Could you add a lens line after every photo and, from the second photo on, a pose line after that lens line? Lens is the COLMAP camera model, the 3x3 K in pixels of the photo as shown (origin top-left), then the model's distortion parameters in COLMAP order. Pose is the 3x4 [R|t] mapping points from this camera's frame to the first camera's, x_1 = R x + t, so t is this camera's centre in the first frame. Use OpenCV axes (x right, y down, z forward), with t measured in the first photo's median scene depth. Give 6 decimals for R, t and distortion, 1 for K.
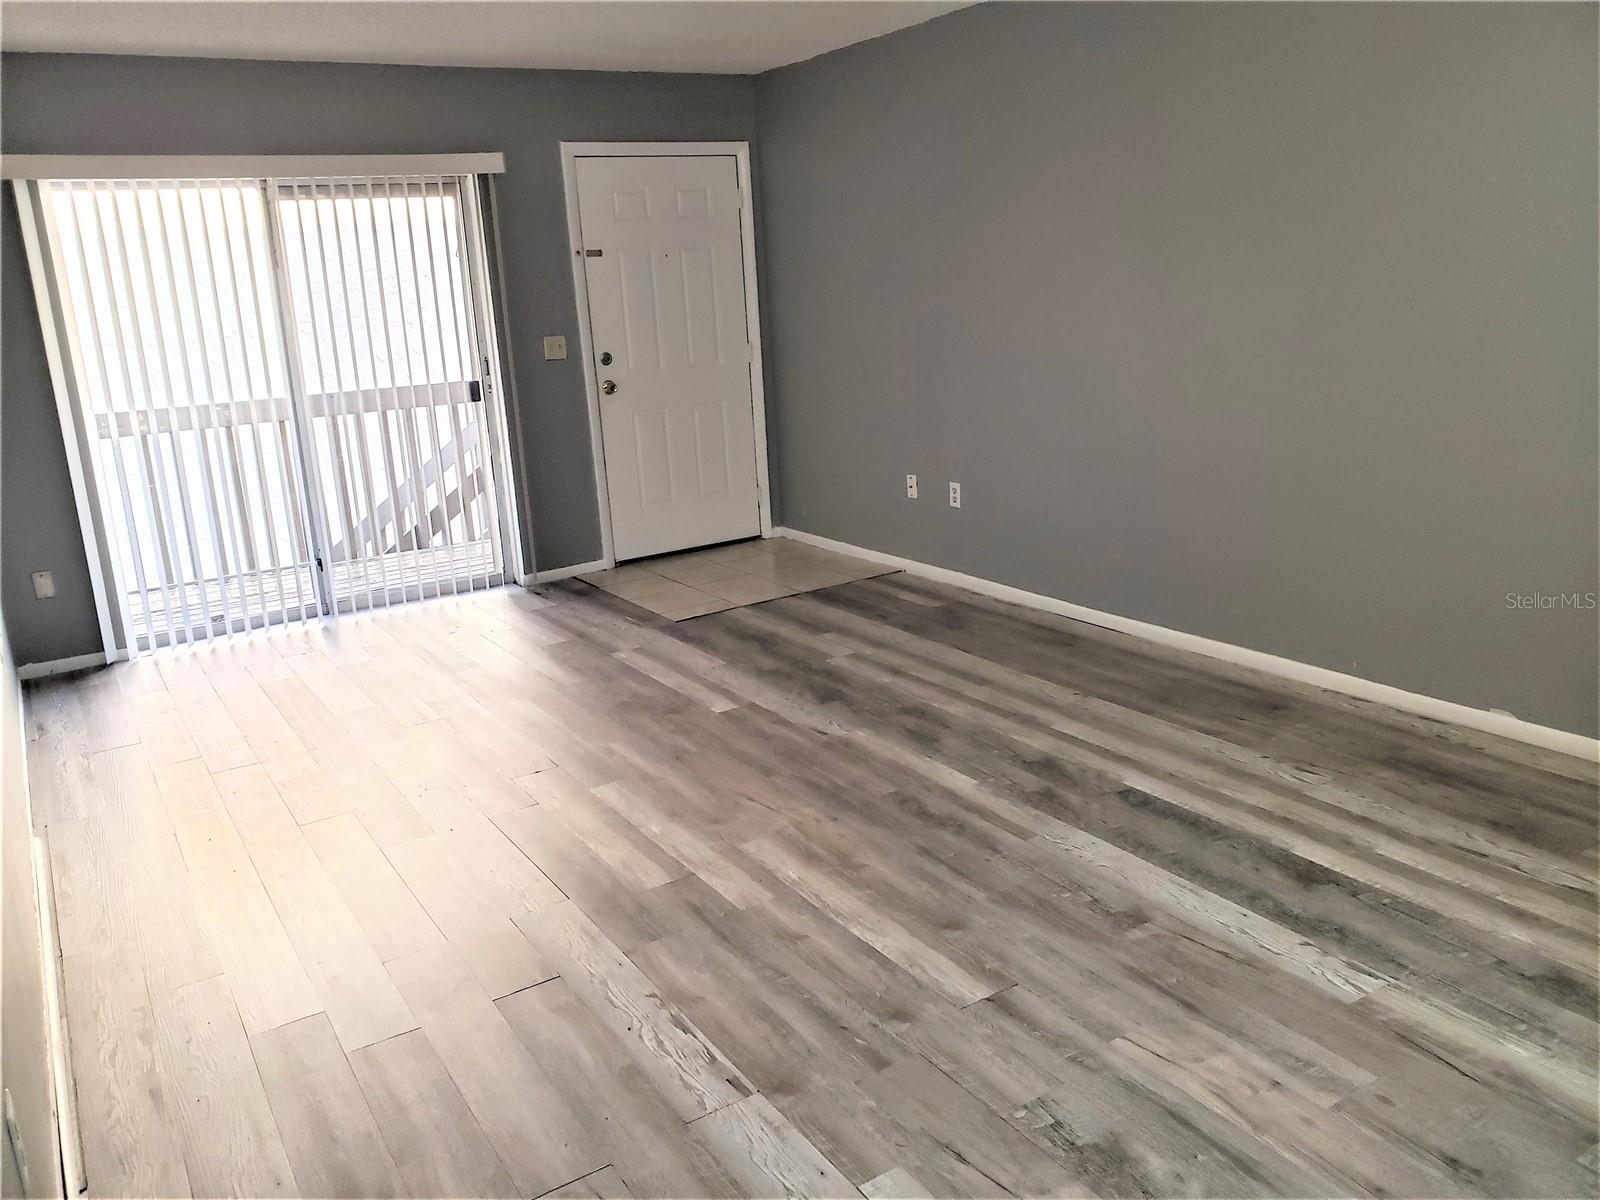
lens RADIAL K [[1261.4, 0, 783.1], [0, 1261.4, 595.7], [0, 0, 1]] dist [0.007385, -0.008628]
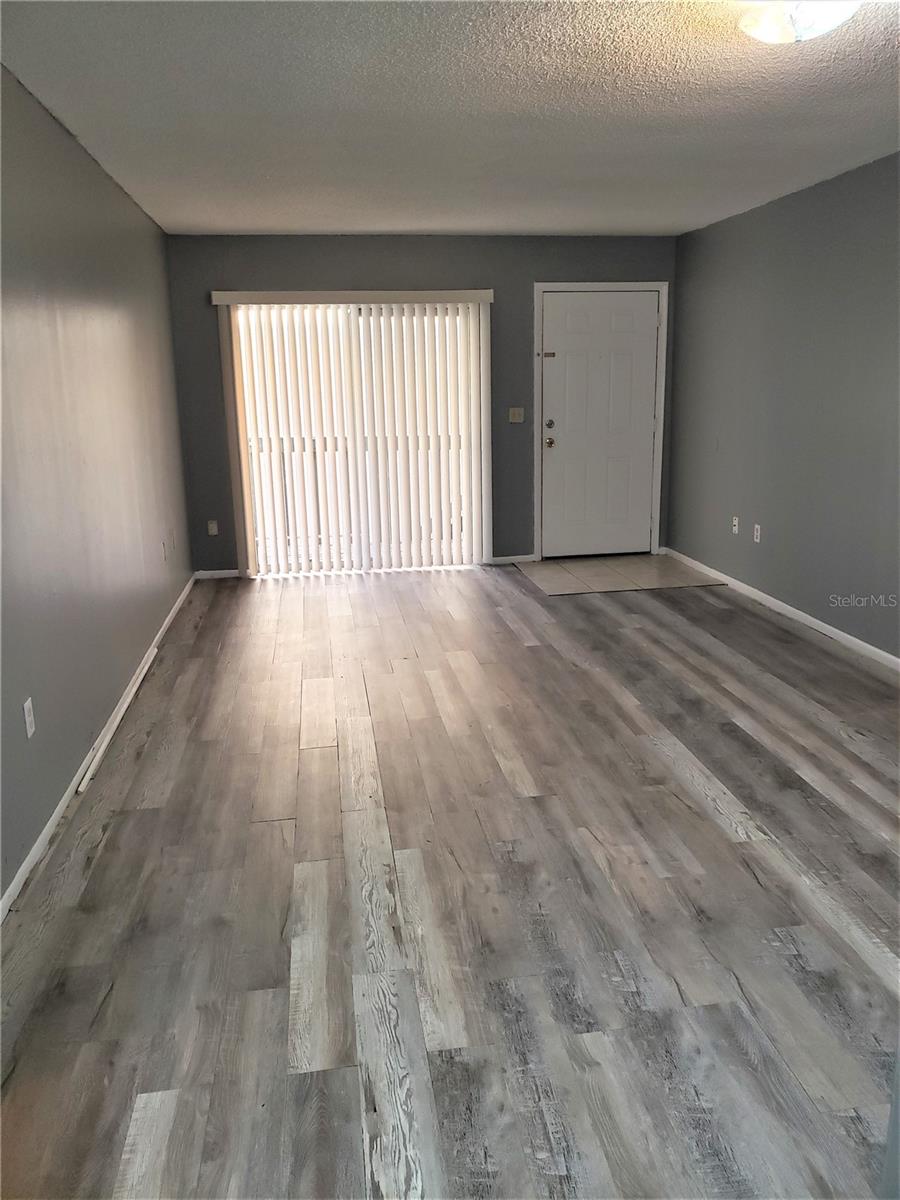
lens RADIAL K [[946.1, 0, 445.7], [0, 946.1, 606.9], [0, 0, 1]] dist [0.007385, -0.008628]
pose [[0.917663, 0.134077, -0.374056, 0.346974], [-0.132312, 0.990738, 0.030523, 0.023577], [0.374684, 0.021482, 0.926904, -0.181344]]
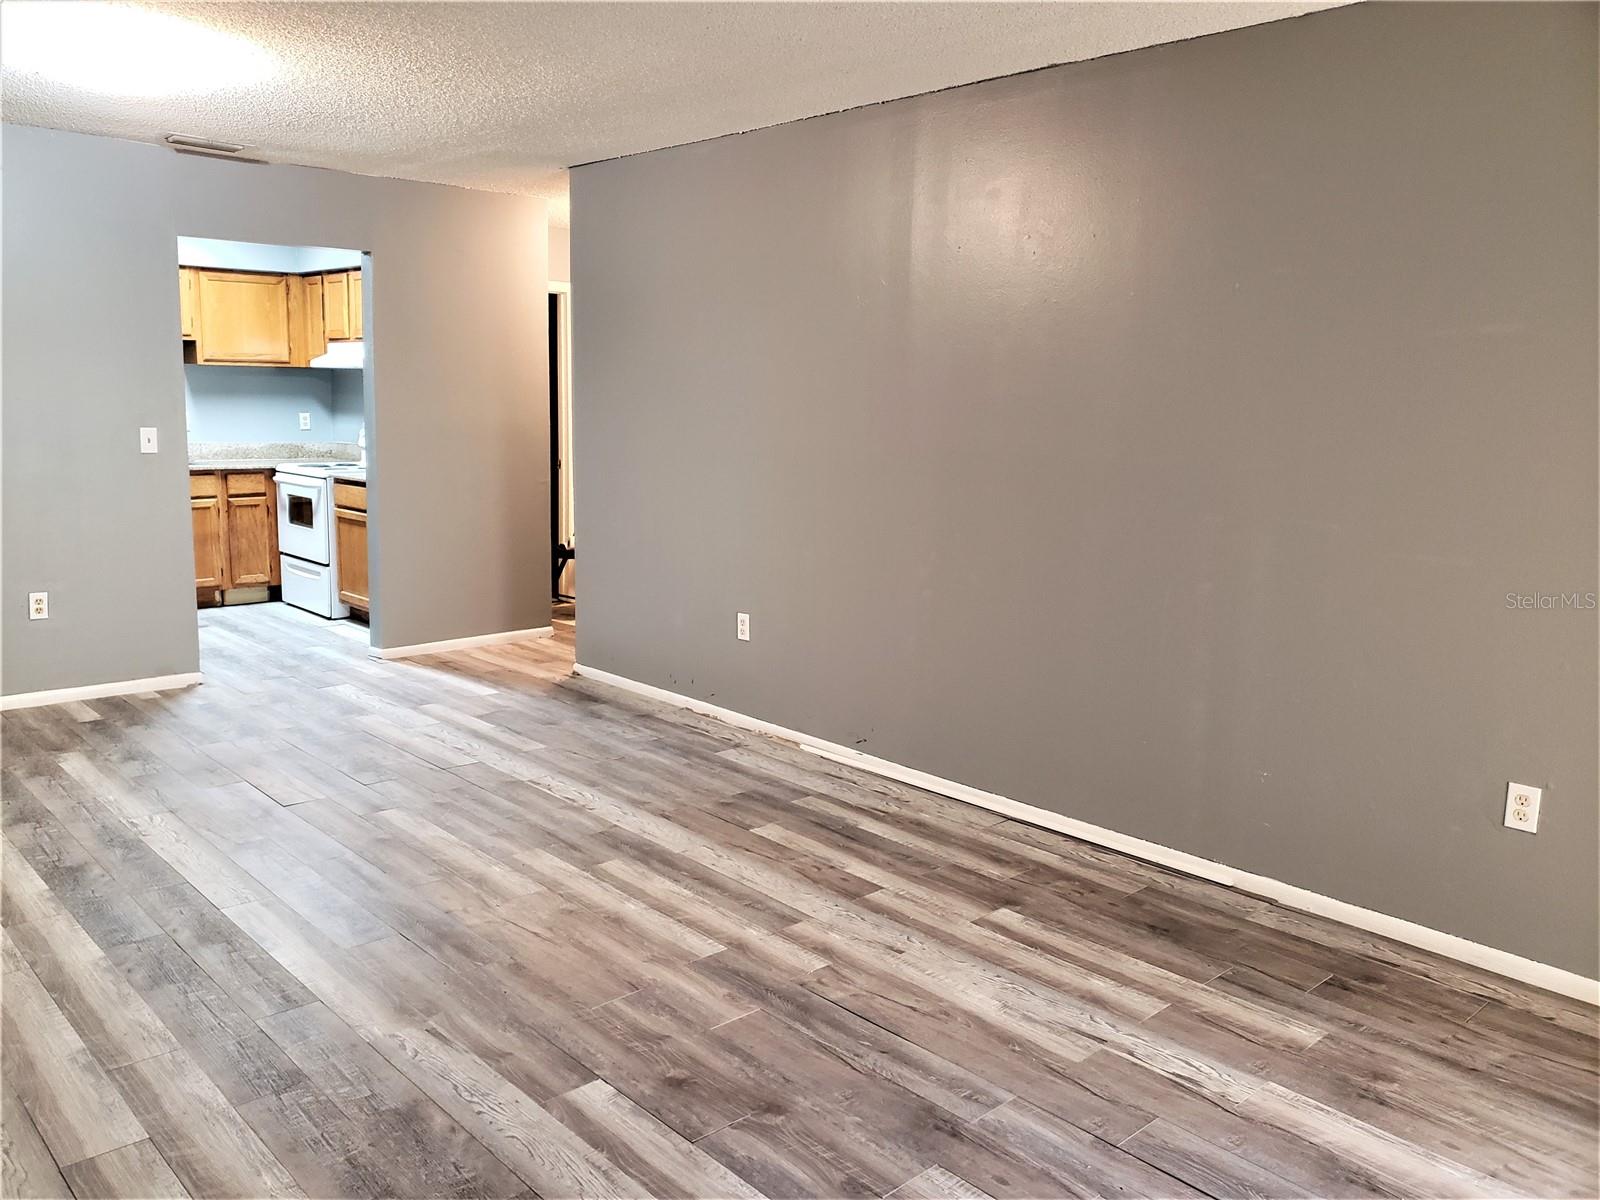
lens RADIAL K [[1261.4, 0, 805.1], [0, 1261.4, 599.7], [0, 0, 1]] dist [0.007385, -0.008628]
pose [[-0.978580, 0.072480, -0.192685, -0.056492], [-0.012596, 0.913137, 0.407457, -0.426489], [0.205480, 0.401157, -0.892665, 1.713713]]
